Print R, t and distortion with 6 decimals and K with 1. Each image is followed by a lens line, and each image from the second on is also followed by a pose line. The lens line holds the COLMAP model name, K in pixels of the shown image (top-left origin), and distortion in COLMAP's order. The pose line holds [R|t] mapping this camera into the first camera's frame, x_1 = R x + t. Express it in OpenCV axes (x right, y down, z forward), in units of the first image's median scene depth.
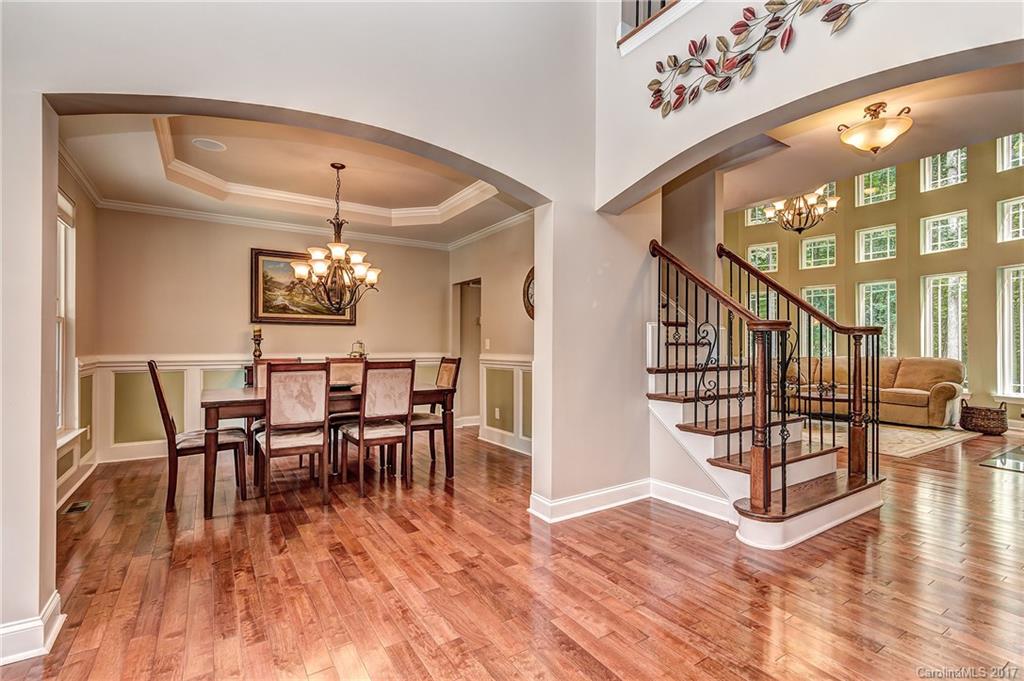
lens RADIAL K [[466.8, 0, 515.6], [0, 466.8, 347.2], [0, 0, 1]] dist [0.012008, -0.000384]
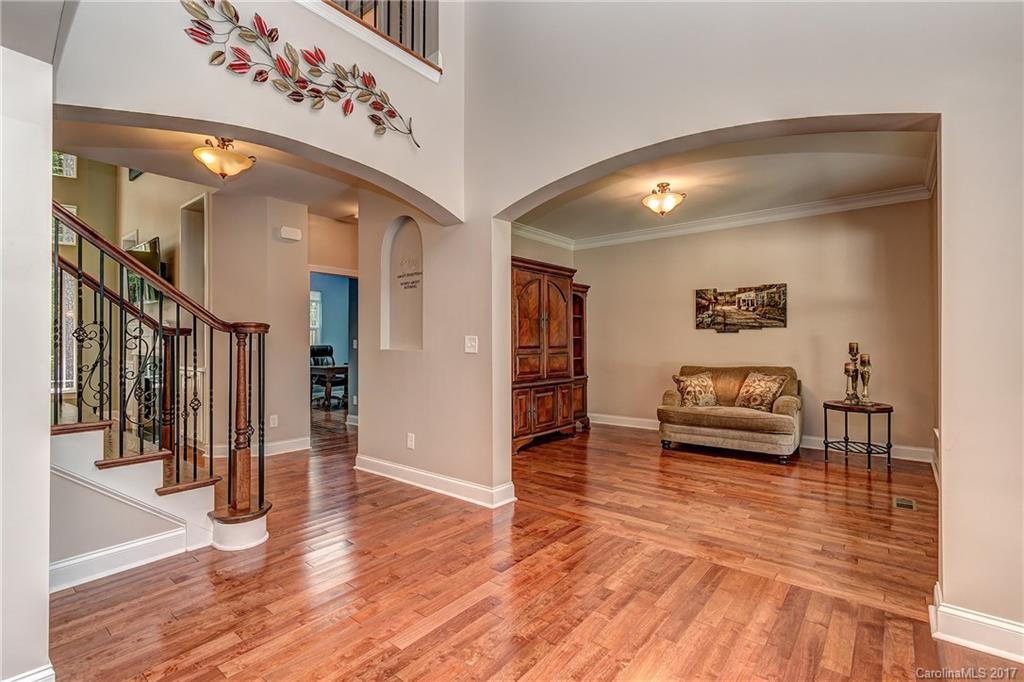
lens RADIAL K [[466.8, 0, 516.8], [0, 466.8, 336.8], [0, 0, 1]] dist [0.012008, -0.000384]
pose [[-0.295489, -0.001789, 0.955344, -0.673406], [-0.002763, 0.999996, 0.001018, -0.030118], [-0.955342, -0.002339, -0.295493, 0.815483]]
